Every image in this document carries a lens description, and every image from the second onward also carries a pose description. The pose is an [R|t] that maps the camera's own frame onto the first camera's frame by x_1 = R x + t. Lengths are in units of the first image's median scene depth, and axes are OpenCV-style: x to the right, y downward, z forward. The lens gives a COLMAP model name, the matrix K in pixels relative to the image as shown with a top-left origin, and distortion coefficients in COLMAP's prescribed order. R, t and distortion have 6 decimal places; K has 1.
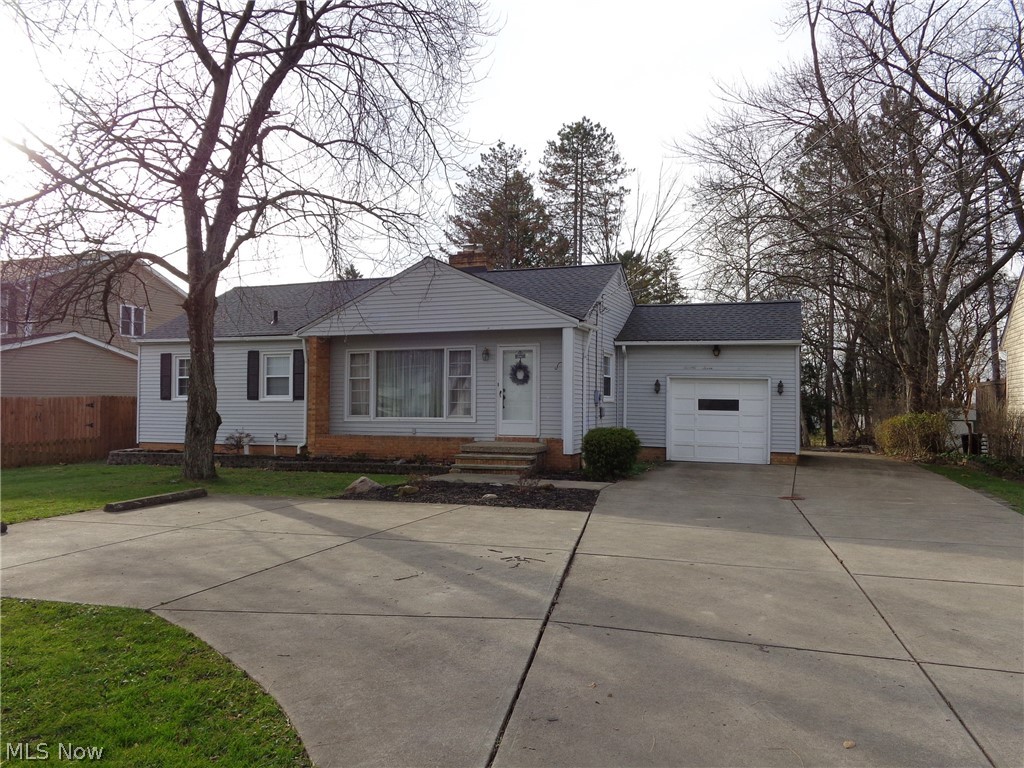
lens RADIAL K [[837.7, 0, 512.0], [0, 837.7, 384.0], [0, 0, 1]] dist [-0.002205, 0.005015]
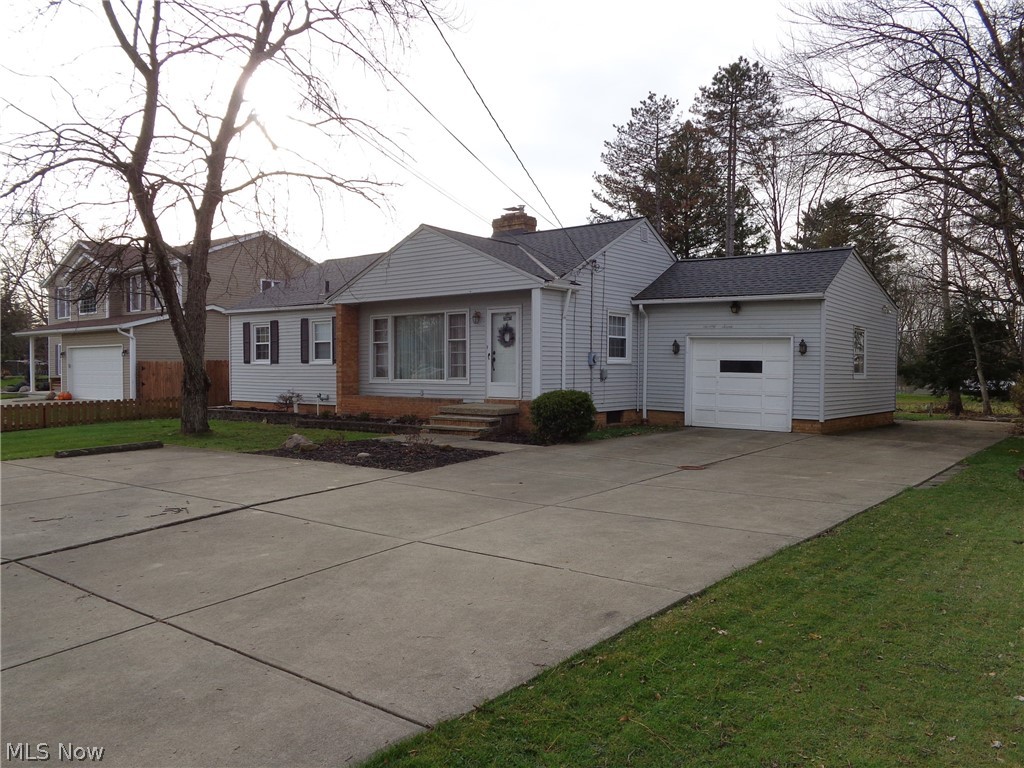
lens RADIAL K [[837.7, 0, 512.0], [0, 837.7, 384.0], [0, 0, 1]] dist [-0.002205, 0.005015]
pose [[0.946029, 0.003913, -0.324057, 0.315947], [0.010760, 0.998997, 0.043476, 0.001348], [0.323902, -0.044617, 0.945038, 0.049714]]
